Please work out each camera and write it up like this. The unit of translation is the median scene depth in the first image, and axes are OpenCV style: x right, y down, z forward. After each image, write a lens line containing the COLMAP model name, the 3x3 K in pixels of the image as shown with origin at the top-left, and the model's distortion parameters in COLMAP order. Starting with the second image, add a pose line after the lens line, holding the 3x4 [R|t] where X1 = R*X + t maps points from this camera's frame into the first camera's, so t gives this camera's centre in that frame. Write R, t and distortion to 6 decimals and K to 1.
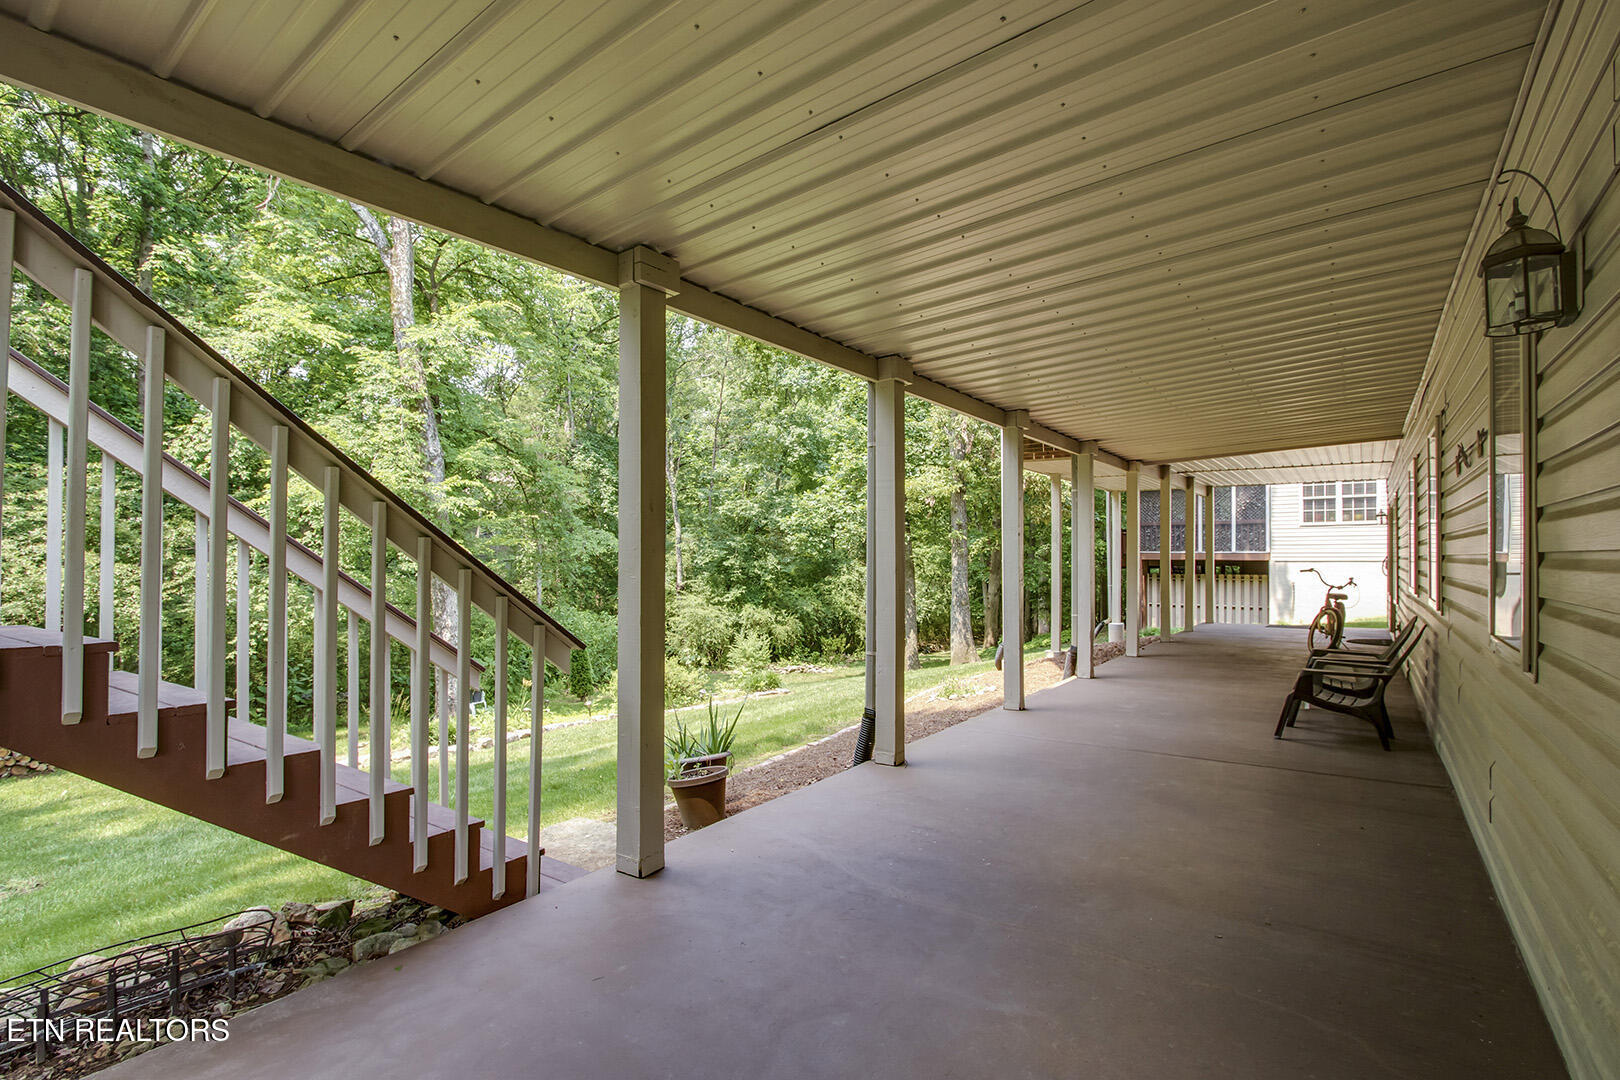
lens RADIAL K [[766.1, 0, 811.4], [0, 766.1, 545.3], [0, 0, 1]] dist [-0.000157, -0.000395]
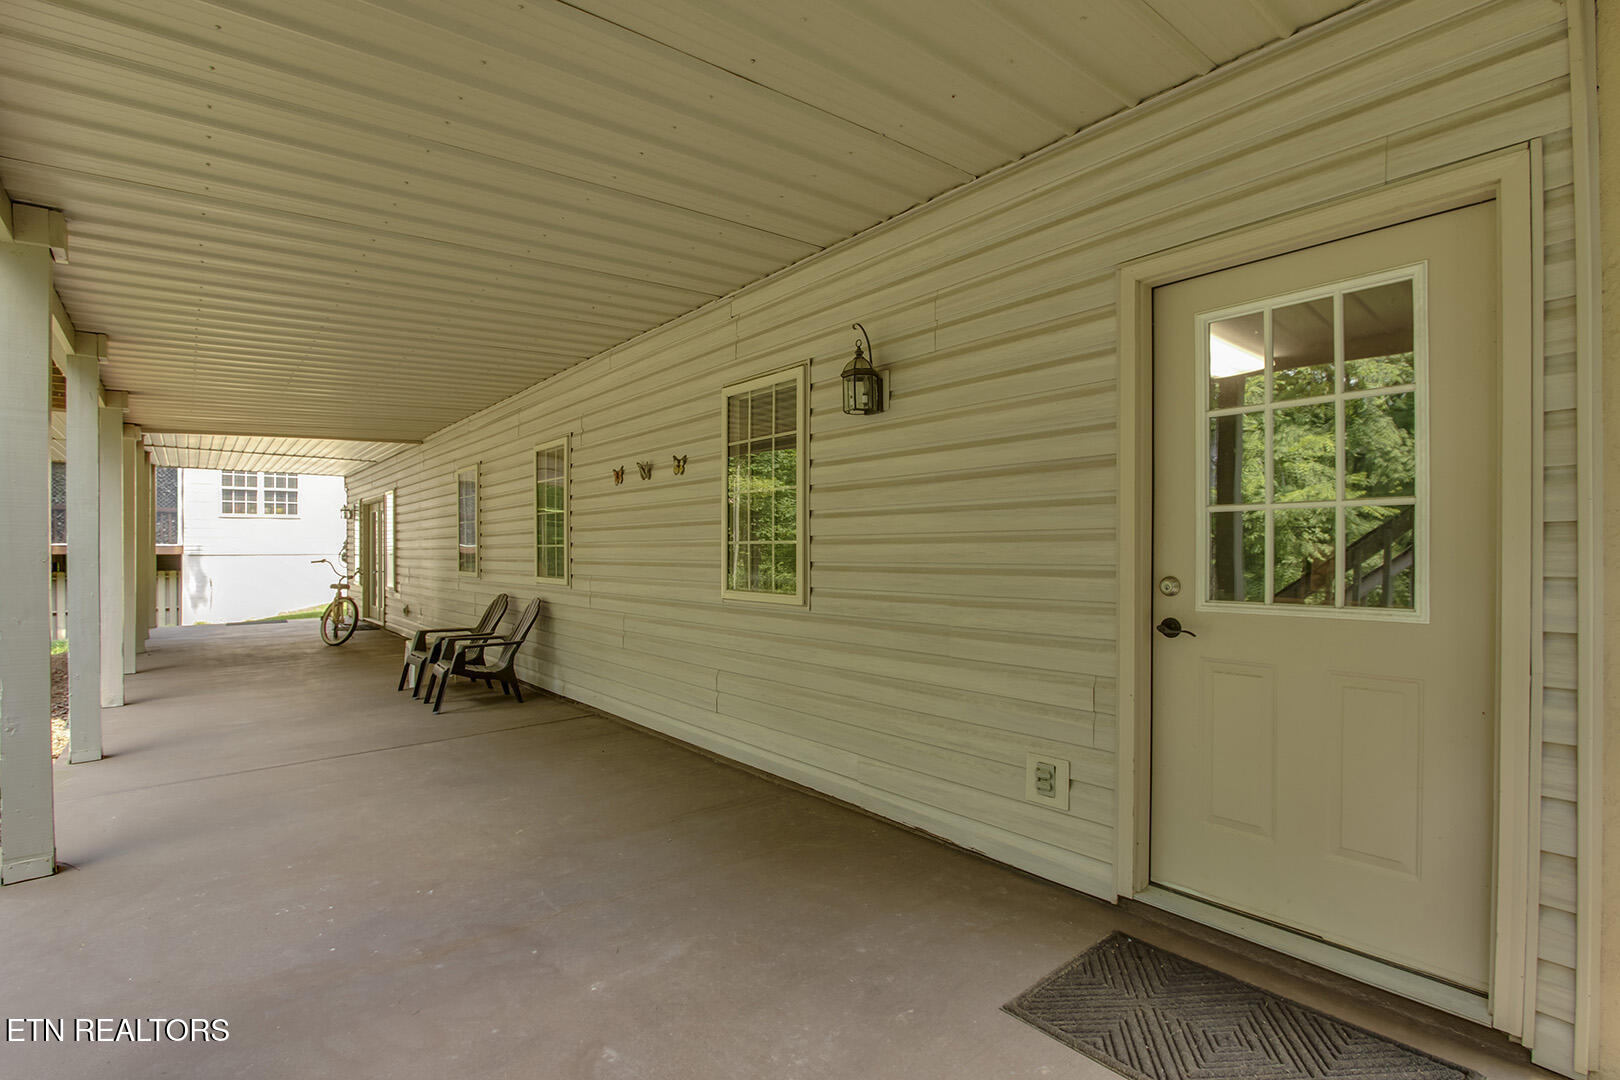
lens RADIAL K [[766.1, 0, 825.5], [0, 766.1, 547.5], [0, 0, 1]] dist [-0.000157, -0.000395]
pose [[0.243329, 0.003508, 0.969937, -0.084620], [-0.011270, 0.999936, -0.000789, 0.004110], [-0.969878, -0.010739, 0.243353, 0.061983]]
